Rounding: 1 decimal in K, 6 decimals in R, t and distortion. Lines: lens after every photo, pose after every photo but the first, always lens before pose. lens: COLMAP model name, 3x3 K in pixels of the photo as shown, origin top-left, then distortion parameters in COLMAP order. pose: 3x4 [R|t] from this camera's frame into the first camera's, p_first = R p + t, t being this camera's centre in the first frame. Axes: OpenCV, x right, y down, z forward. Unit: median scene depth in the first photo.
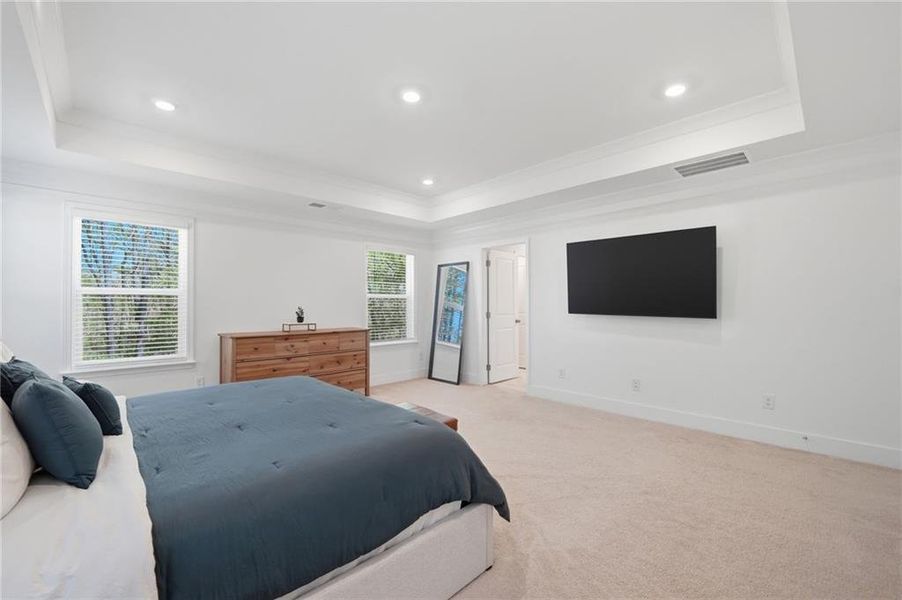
lens RADIAL K [[373.3, 0, 453.5], [0, 373.3, 302.1], [0, 0, 1]] dist [-0.000571, -0.000030]
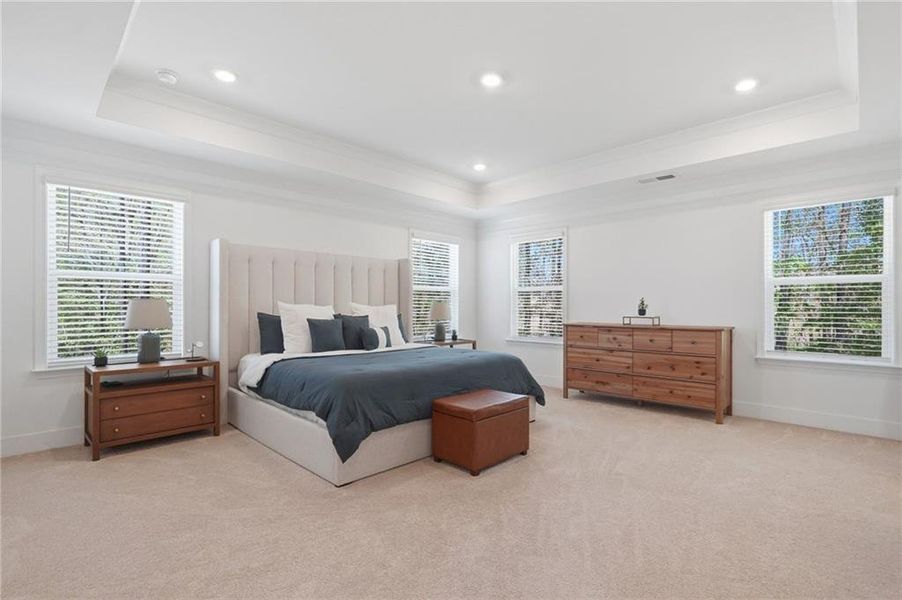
lens RADIAL K [[417.0, 0, 453.2], [0, 417.0, 301.6], [0, 0, 1]] dist [-0.001046, 0.000017]
pose [[0.027504, 0.005737, -0.999605, 0.593884], [0.017425, 0.999829, 0.006218, 0.006965], [0.999470, -0.017590, 0.027399, 0.519169]]
